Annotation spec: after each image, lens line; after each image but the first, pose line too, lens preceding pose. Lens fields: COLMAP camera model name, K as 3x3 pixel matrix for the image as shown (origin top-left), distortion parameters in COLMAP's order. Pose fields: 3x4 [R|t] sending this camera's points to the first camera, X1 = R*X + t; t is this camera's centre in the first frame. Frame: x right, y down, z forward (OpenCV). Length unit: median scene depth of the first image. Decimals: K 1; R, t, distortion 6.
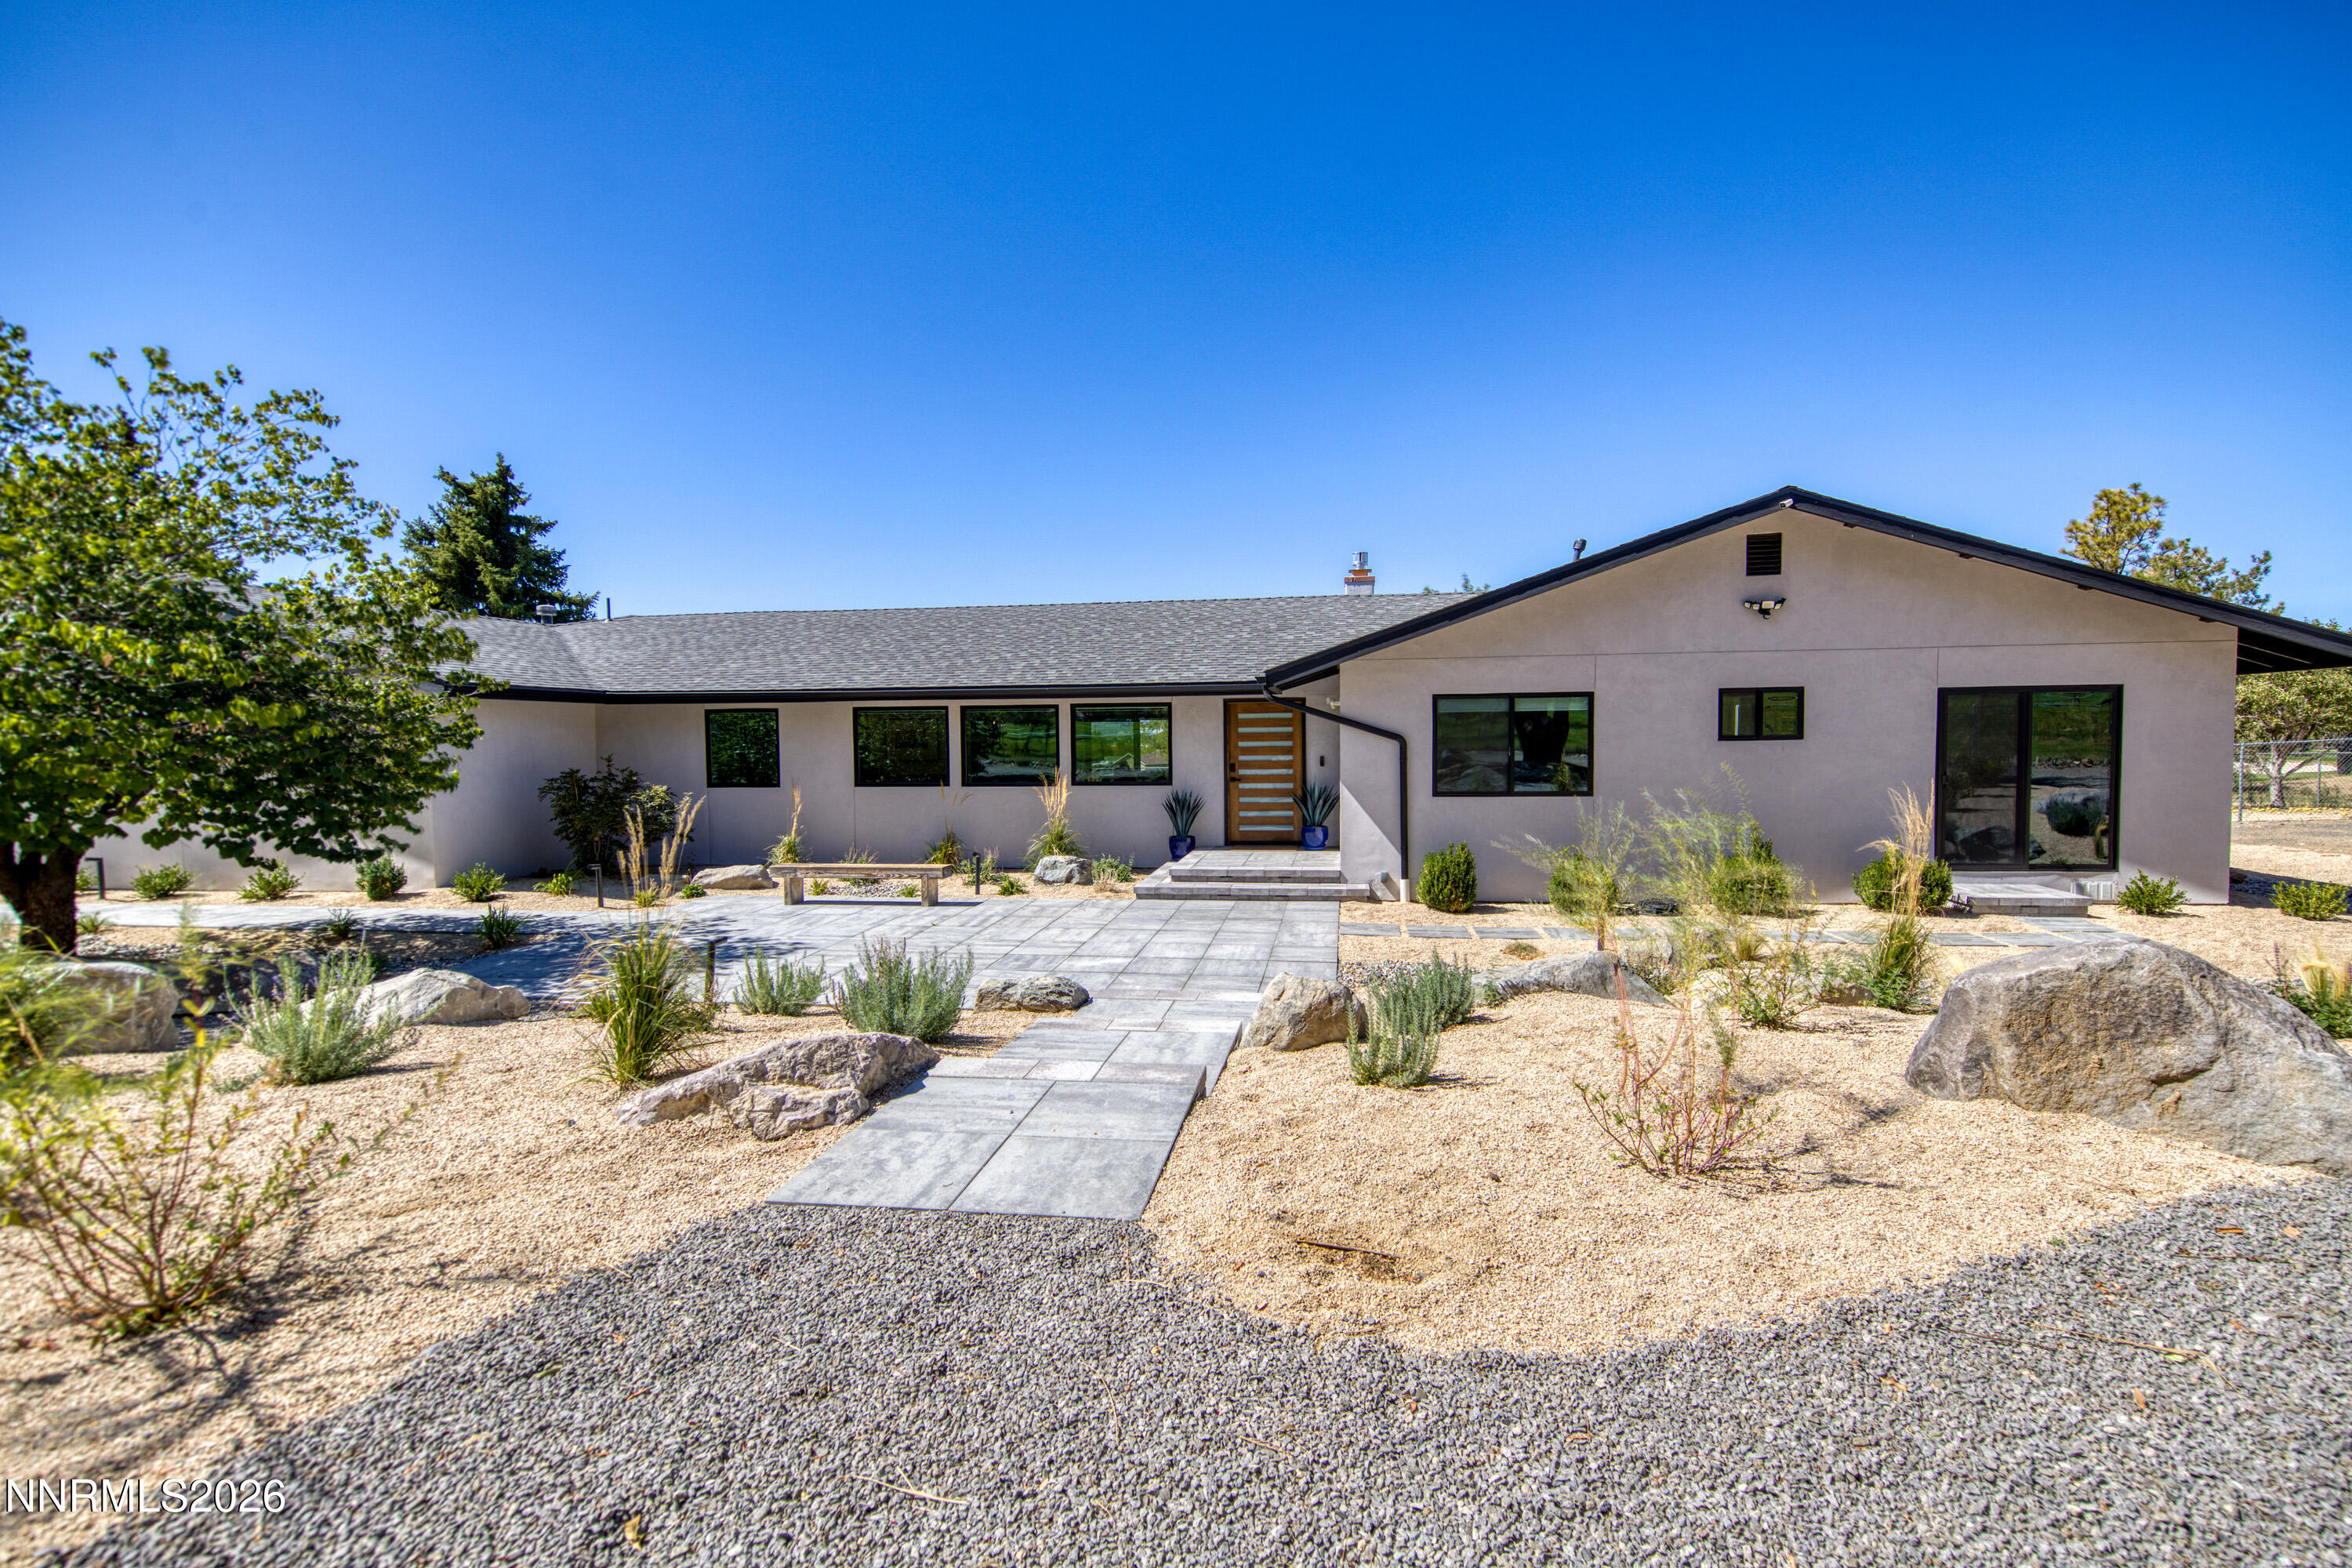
lens RADIAL K [[1073.1, 0, 1213.4], [0, 1073.1, 775.3], [0, 0, 1]] dist [0.020470, 0.000306]
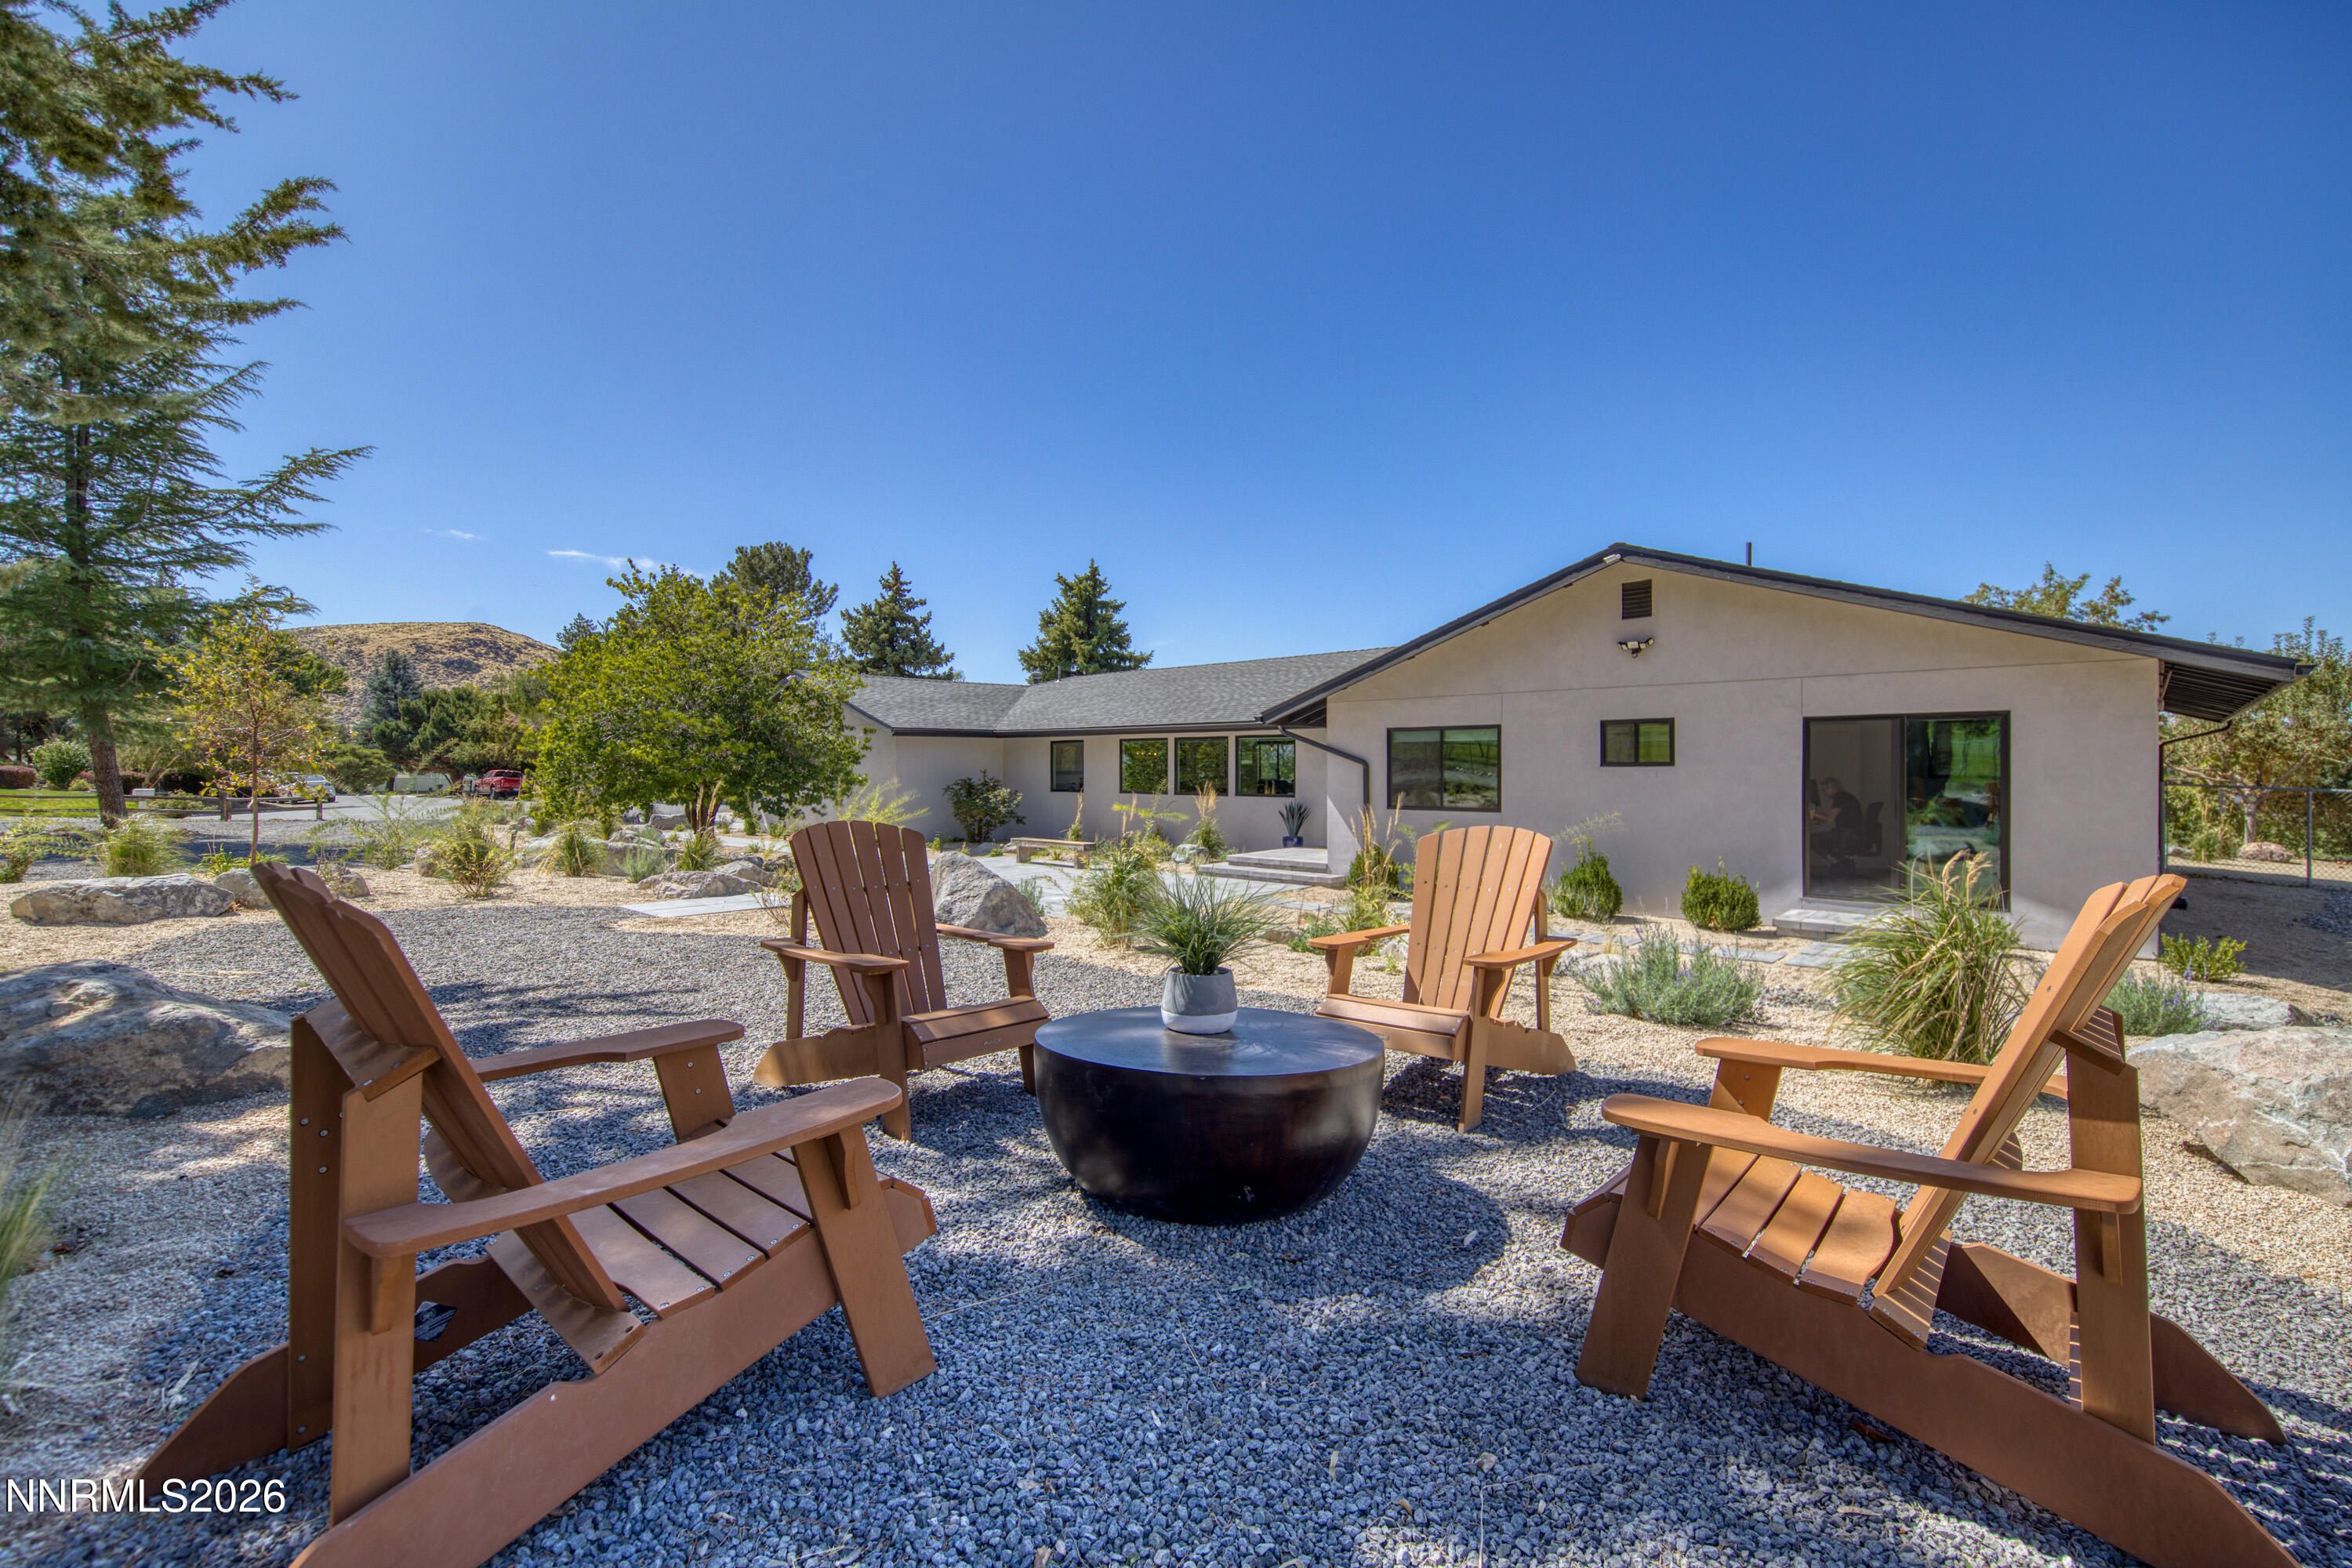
lens RADIAL K [[995.6, 0, 1202.4], [0, 995.6, 795.0], [0, 0, 1]] dist [0.000498, -0.000094]
pose [[0.840018, 0.023267, -0.542059, 0.570829], [-0.020920, 0.999726, 0.010494, -0.003719], [0.542155, 0.002525, 0.840275, -0.085660]]
